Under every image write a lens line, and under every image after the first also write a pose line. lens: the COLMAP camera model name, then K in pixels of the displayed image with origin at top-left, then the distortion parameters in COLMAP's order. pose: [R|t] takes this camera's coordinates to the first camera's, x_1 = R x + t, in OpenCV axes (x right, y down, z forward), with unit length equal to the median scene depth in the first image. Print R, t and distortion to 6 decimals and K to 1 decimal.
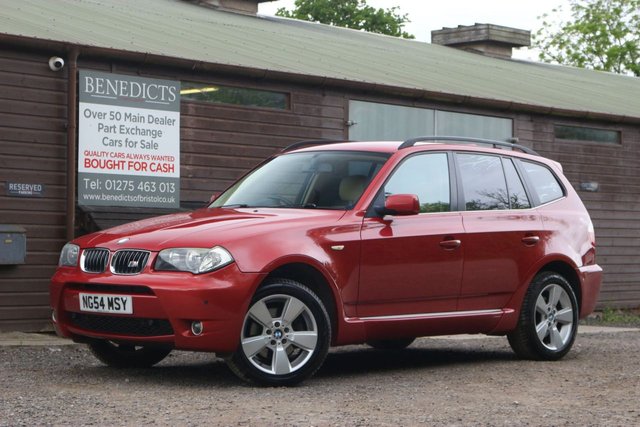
lens RADIAL K [[1550.0, 0, 323.9], [0, 1550.0, 208.5], [0, 0, 1]] dist [0.023703, 0.000000]
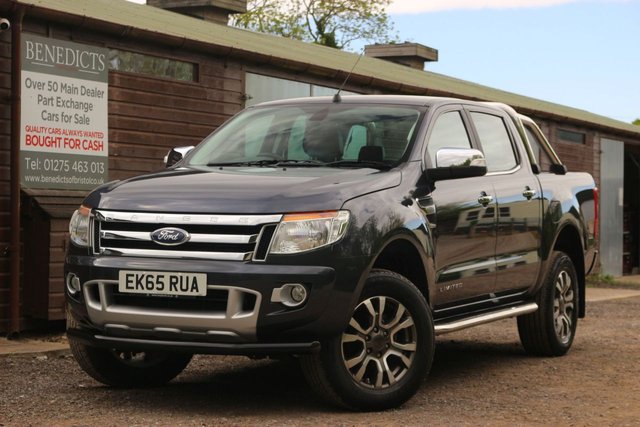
lens RADIAL K [[1550.0, 0, 319.5], [0, 1550.0, 215.4], [0, 0, 1]] dist [0.023703, 0.000000]
pose [[0.961199, 0.003149, 0.275836, -0.225167], [-0.011279, 0.999547, 0.027891, -0.012419], [-0.275624, -0.029920, 0.960800, 0.106738]]
